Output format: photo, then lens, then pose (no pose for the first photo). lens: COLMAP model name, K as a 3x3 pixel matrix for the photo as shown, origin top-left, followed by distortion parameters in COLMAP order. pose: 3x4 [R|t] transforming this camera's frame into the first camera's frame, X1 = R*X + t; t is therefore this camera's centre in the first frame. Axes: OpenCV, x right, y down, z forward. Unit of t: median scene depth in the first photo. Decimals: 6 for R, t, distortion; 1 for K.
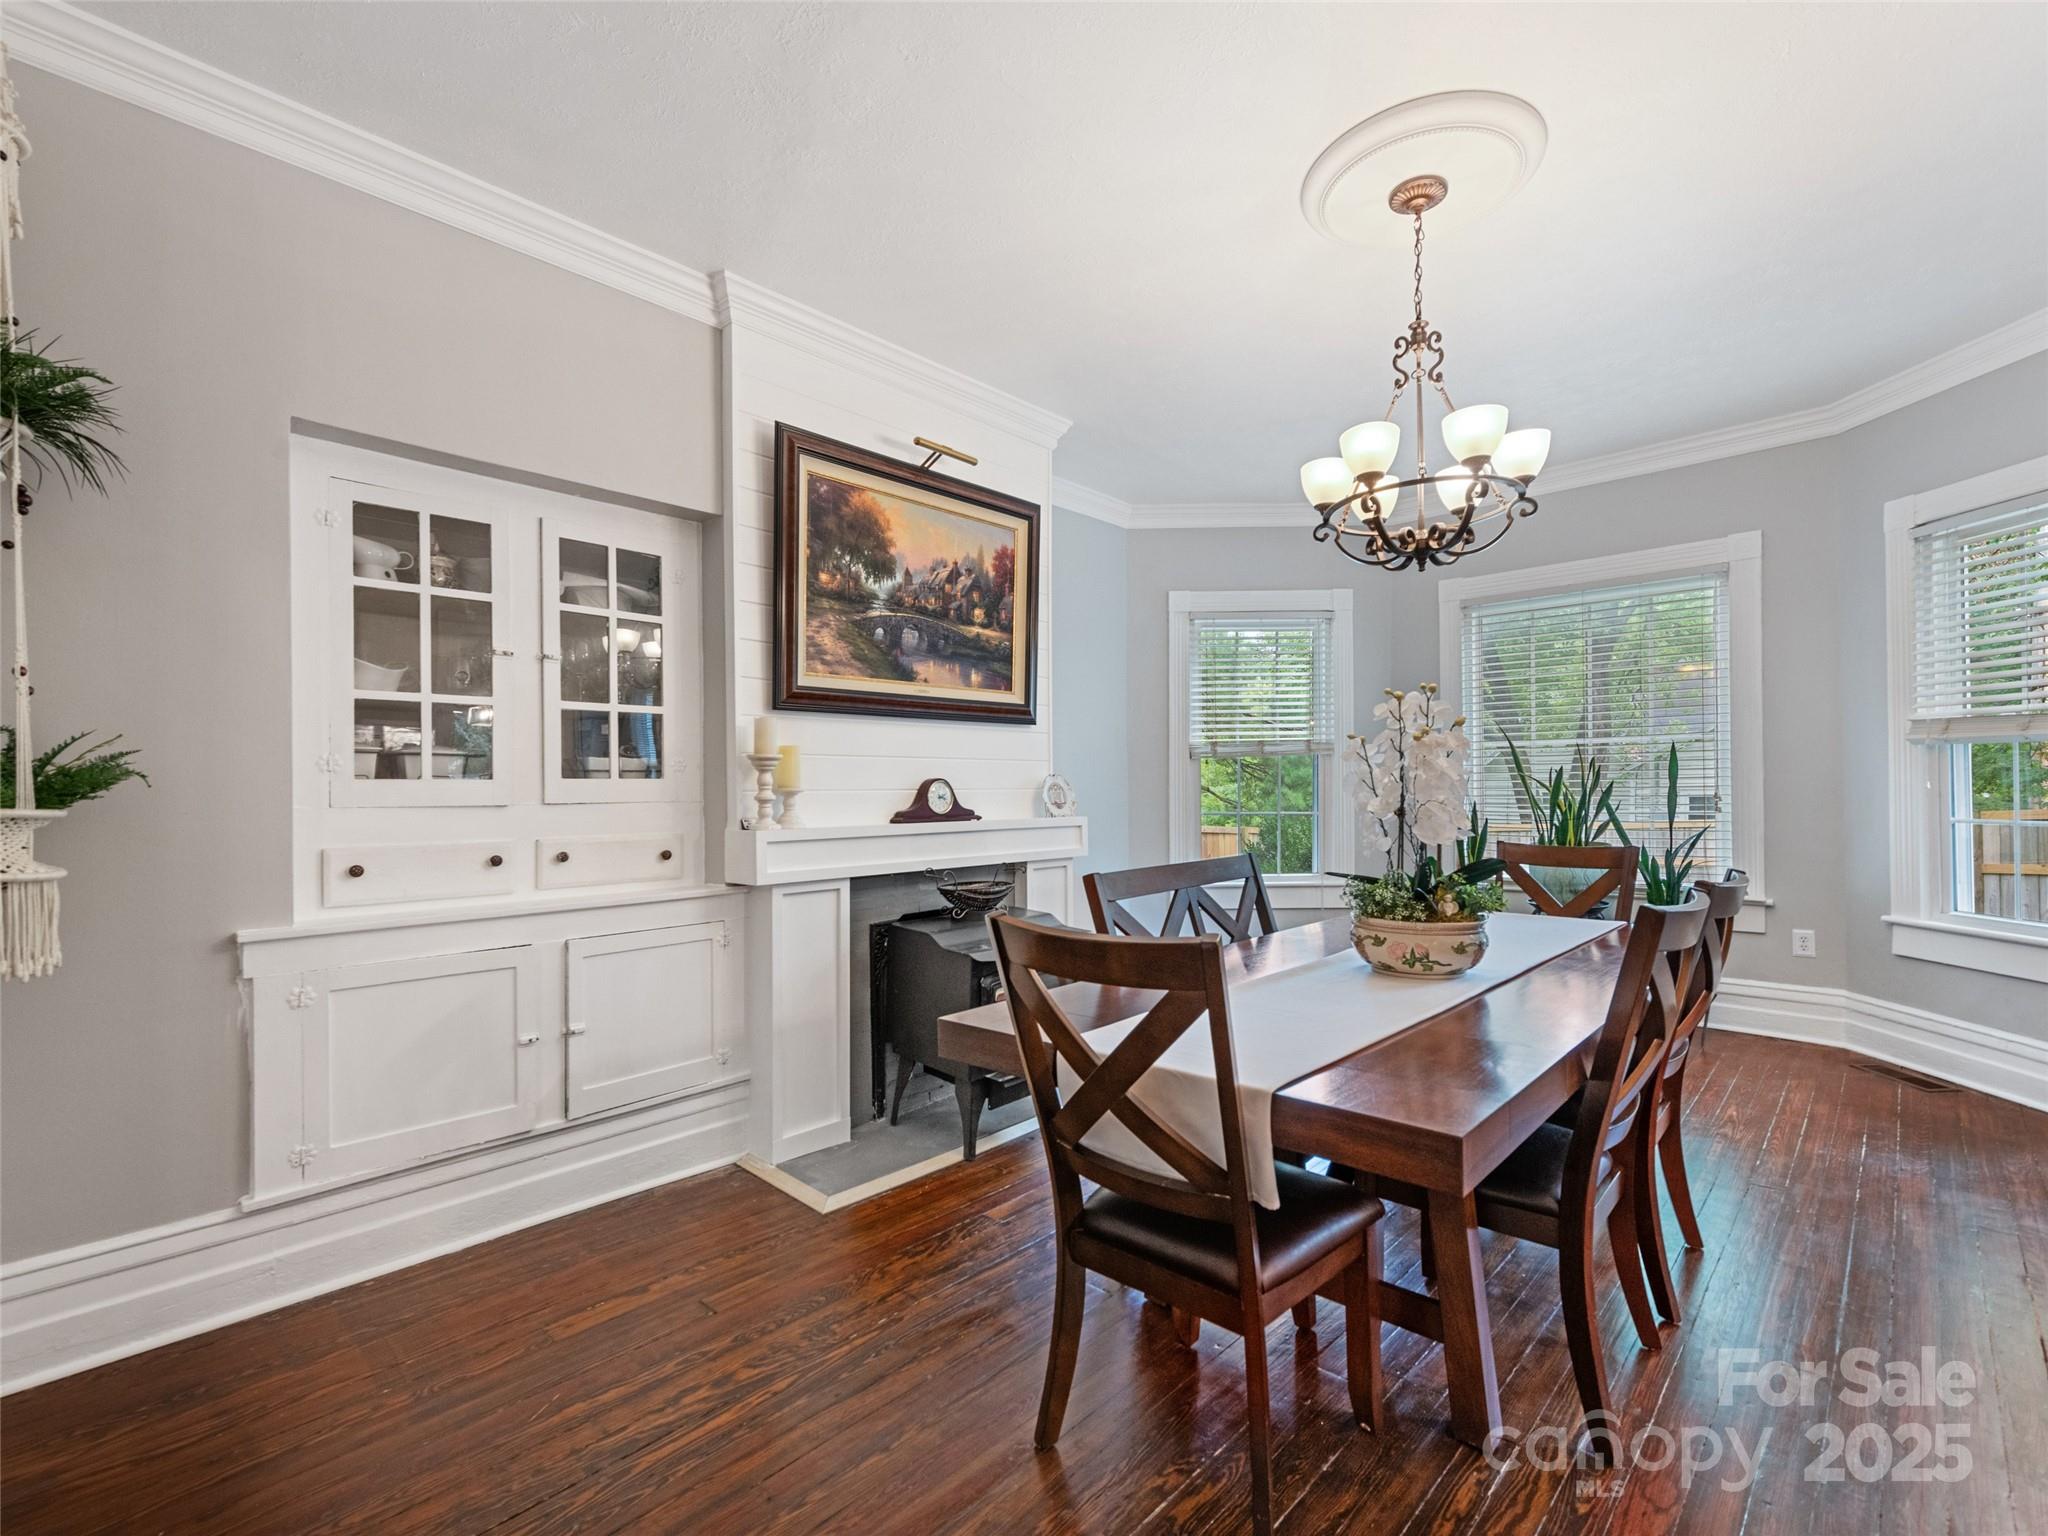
lens RADIAL K [[922.3, 0, 1016.9], [0, 922.3, 777.3], [0, 0, 1]] dist [0.002802, -0.000250]
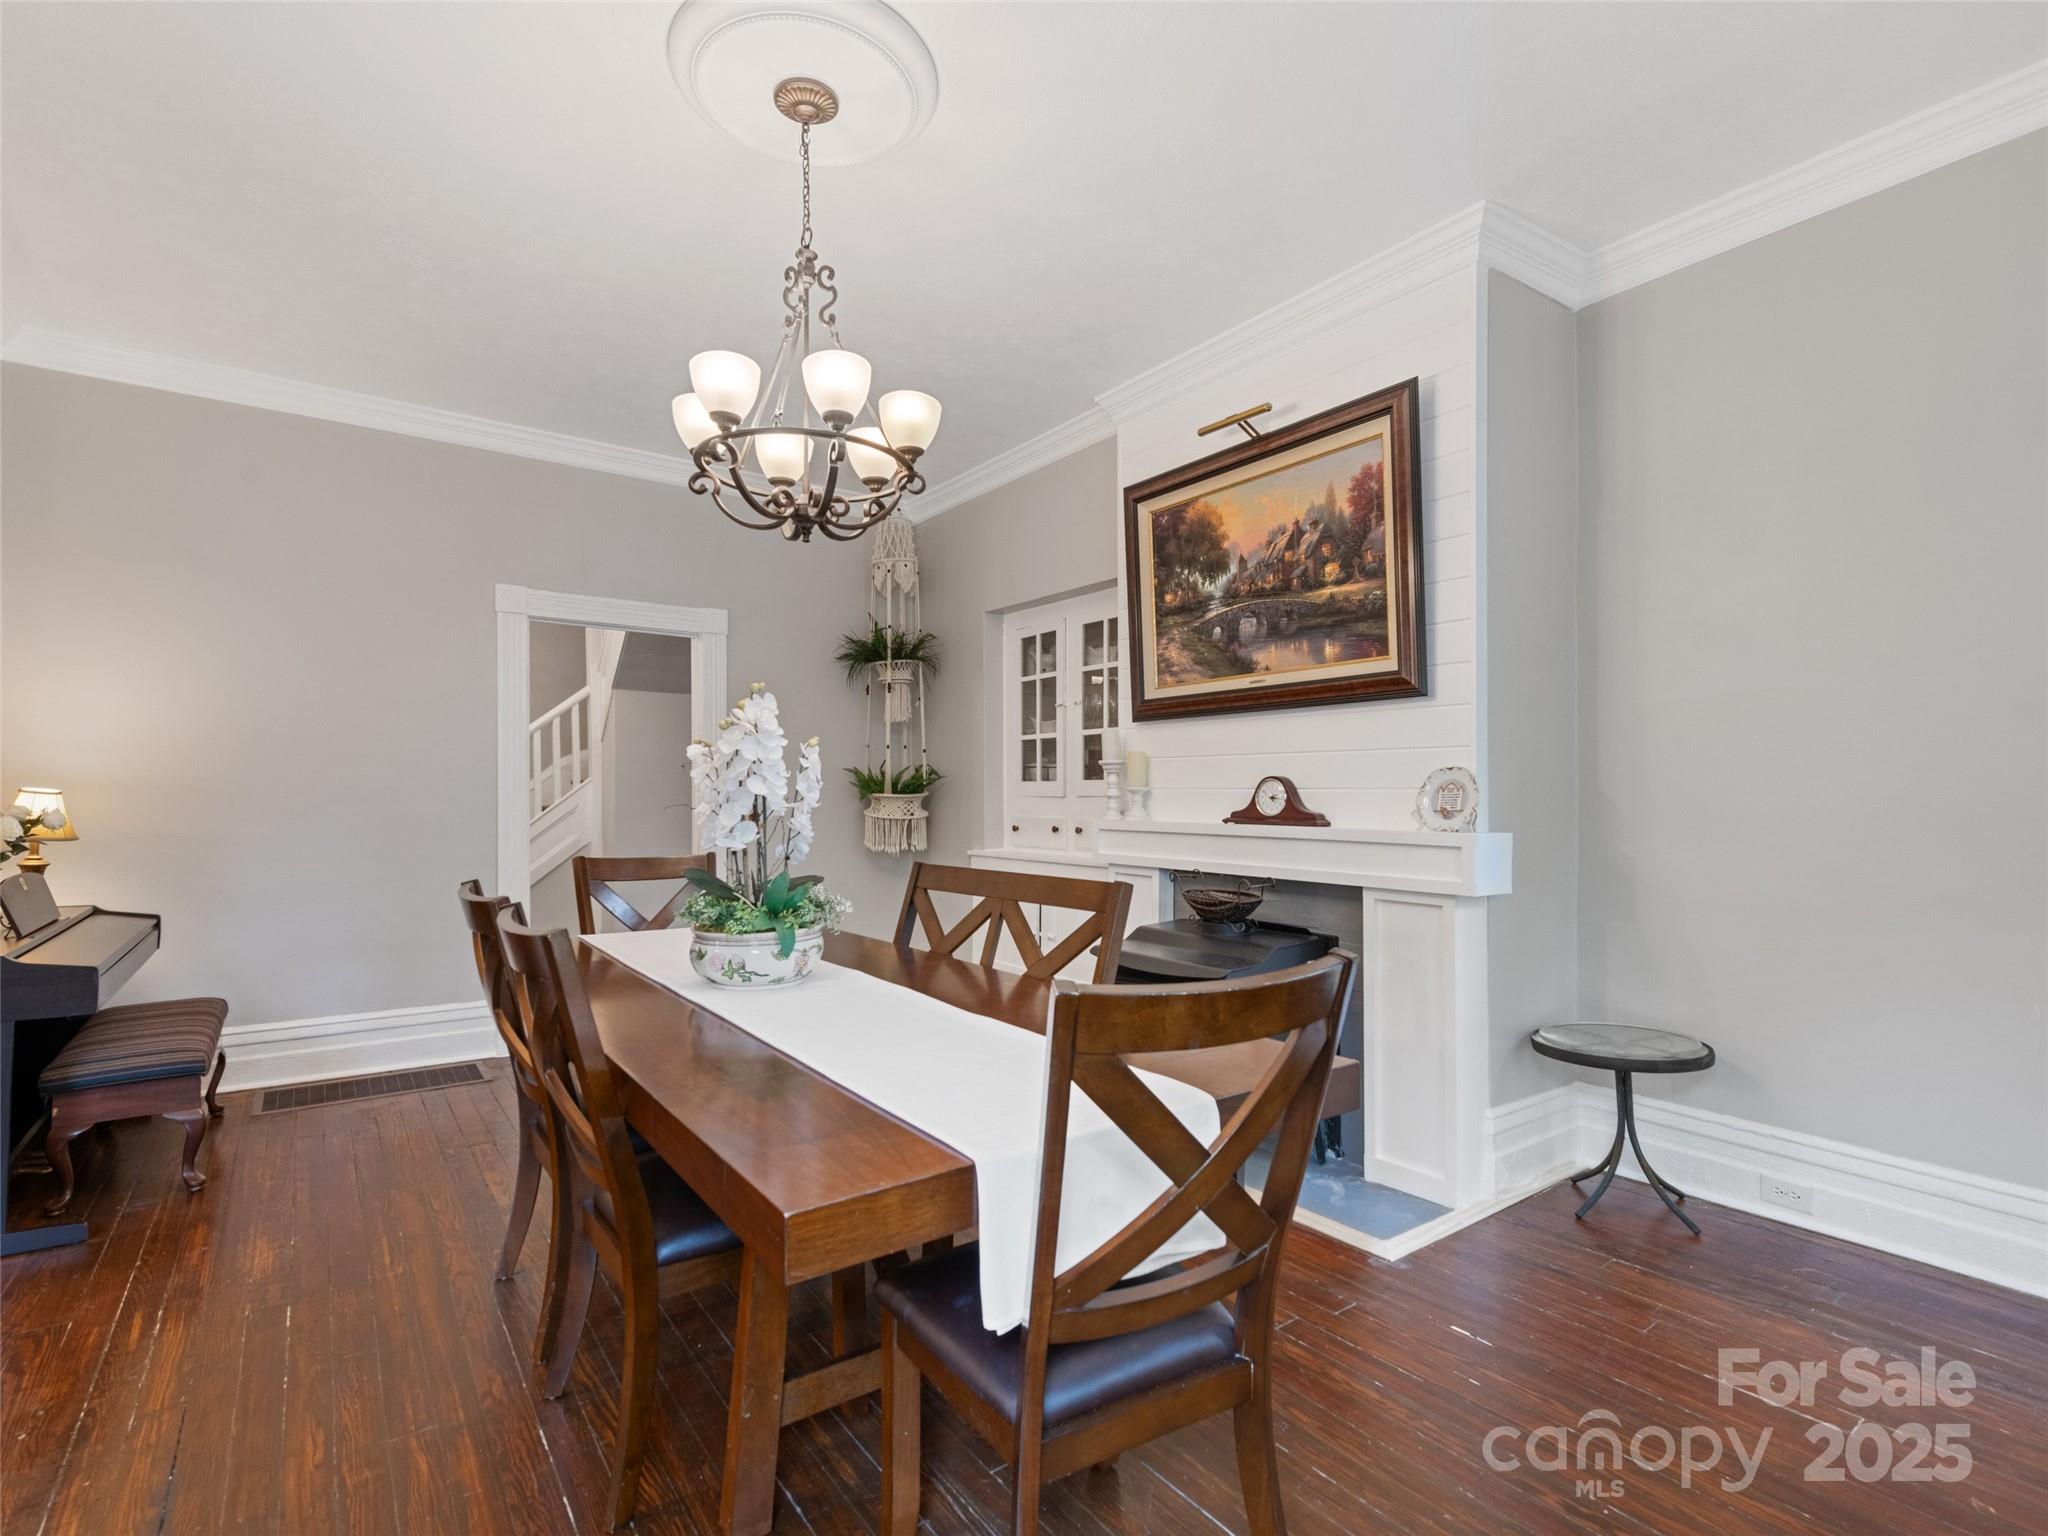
lens RADIAL K [[954.2, 0, 1014.5], [0, 954.2, 775.2], [0, 0, 1]] dist [0.012638, -0.000088]
pose [[-0.178995, -0.004958, -0.983838, 0.887737], [0.016702, 0.999828, -0.008077, 0.003519], [0.983708, -0.017878, -0.178881, 0.942326]]
